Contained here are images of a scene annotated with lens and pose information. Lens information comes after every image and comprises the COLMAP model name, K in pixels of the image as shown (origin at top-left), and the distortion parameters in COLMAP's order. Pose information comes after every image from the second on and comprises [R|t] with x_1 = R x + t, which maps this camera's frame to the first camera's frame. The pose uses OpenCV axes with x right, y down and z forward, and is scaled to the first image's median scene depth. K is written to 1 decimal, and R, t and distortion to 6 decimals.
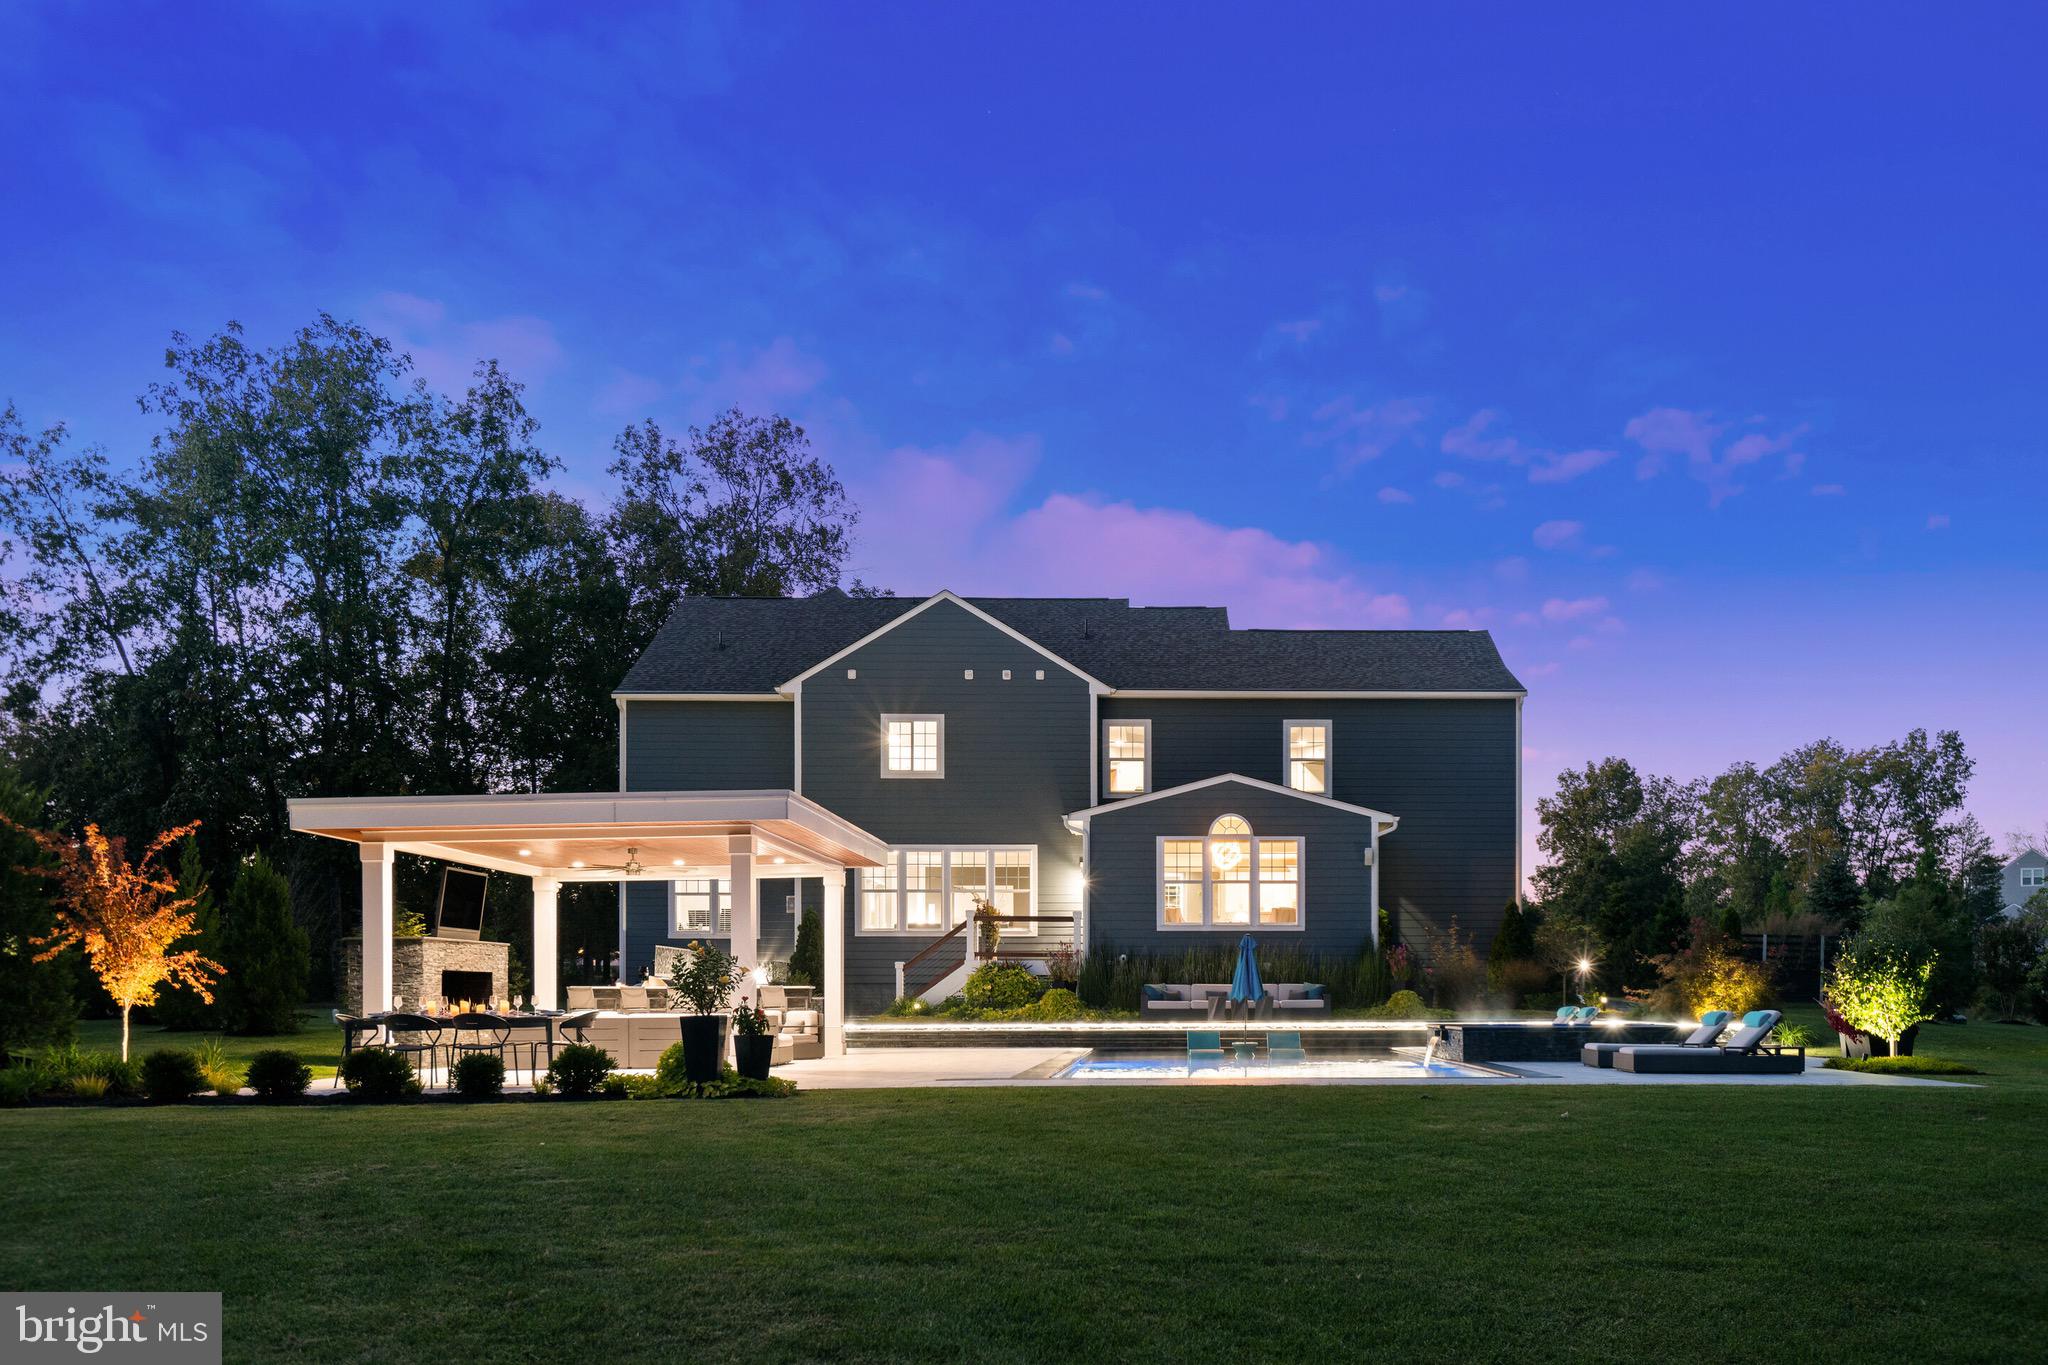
lens RADIAL K [[2372.4, 0, 1035.2], [0, 2372.4, 738.0], [0, 0, 1]] dist [0.017546, 0.000000]
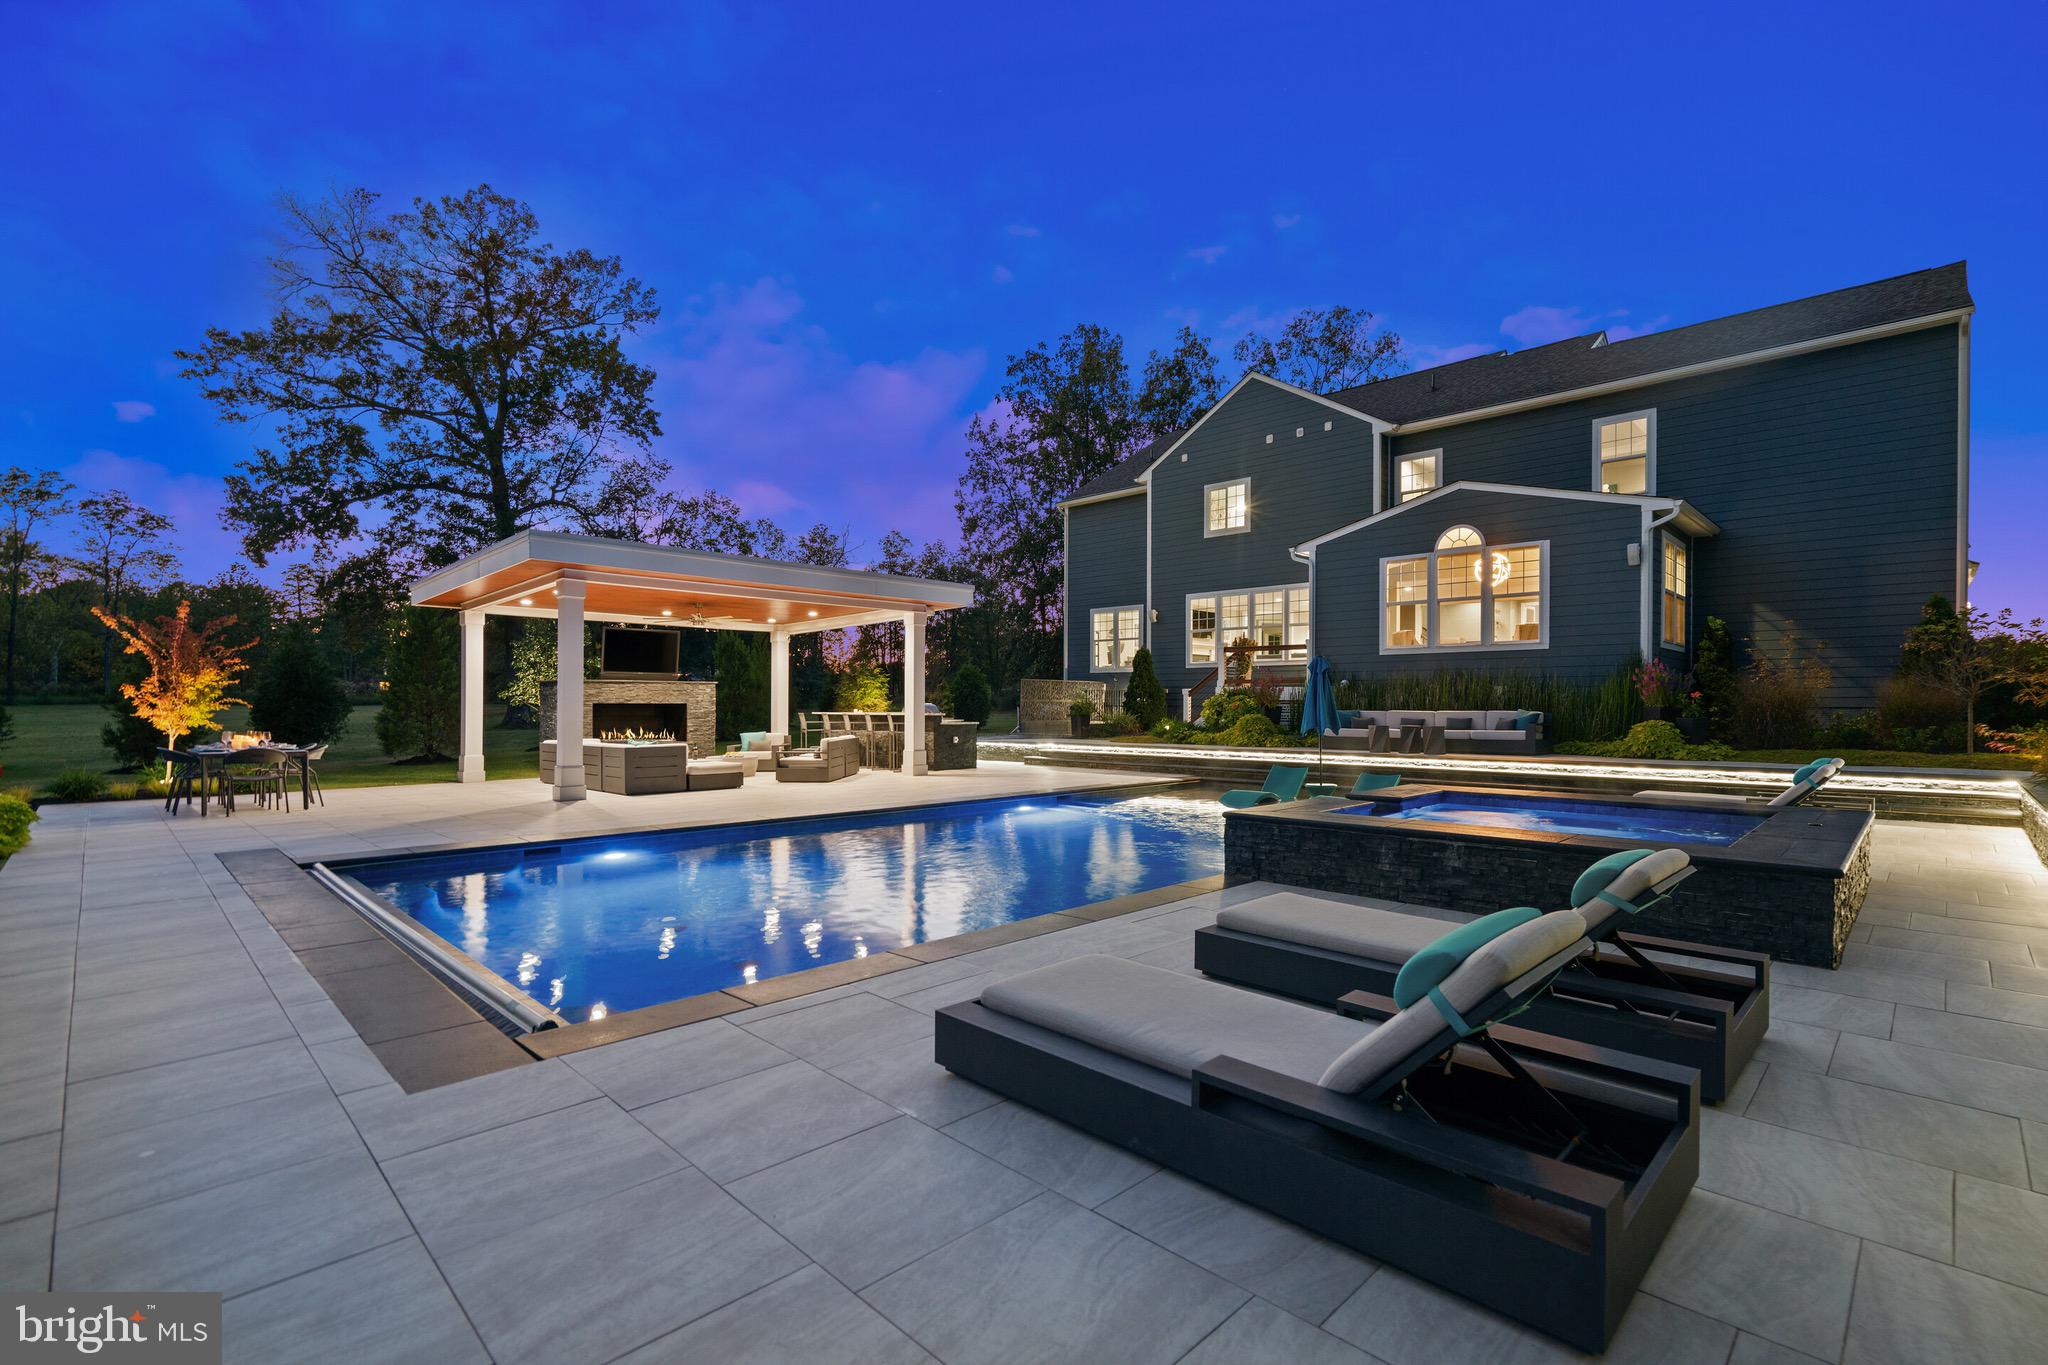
lens RADIAL K [[937.7, 0, 1018.8], [0, 937.7, 692.3], [0, 0, 1]] dist [-0.003018, 0.000704]
pose [[0.676806, -0.009255, -0.736103, 0.243839], [0.082488, 0.994577, 0.063339, 0.061821], [0.731526, -0.103588, 0.673899, 0.647944]]
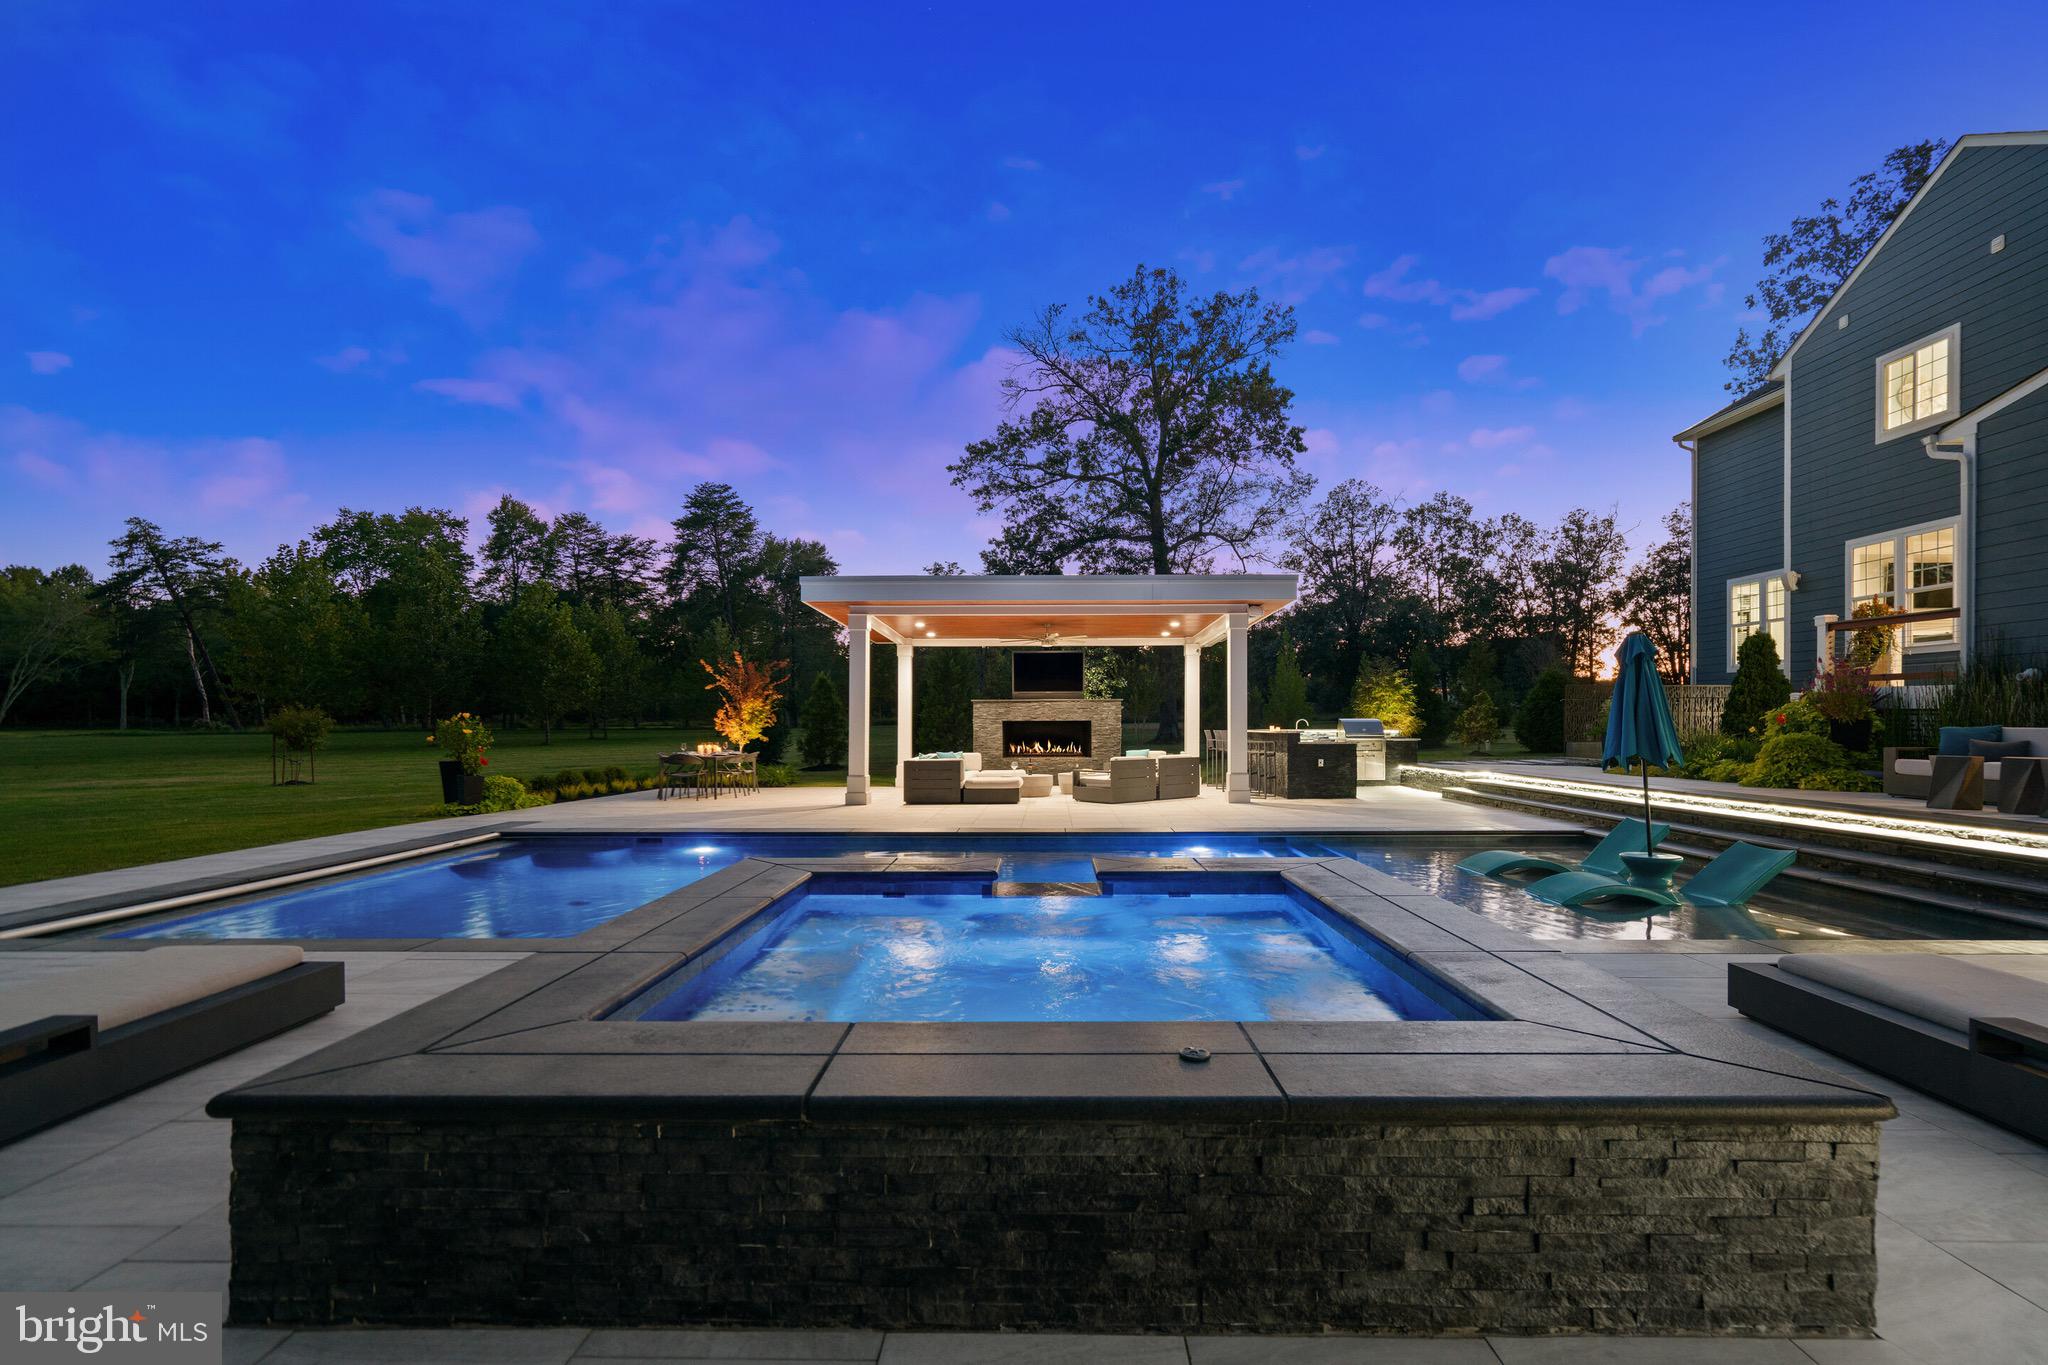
lens RADIAL K [[937.7, 0, 993.4], [0, 937.7, 711.2], [0, 0, 1]] dist [-0.003018, 0.000704]
pose [[-0.071411, -0.012029, -0.997374, 0.268167], [0.116358, 0.993000, -0.020307, 0.080110], [0.990637, -0.117503, -0.069512, 0.805089]]
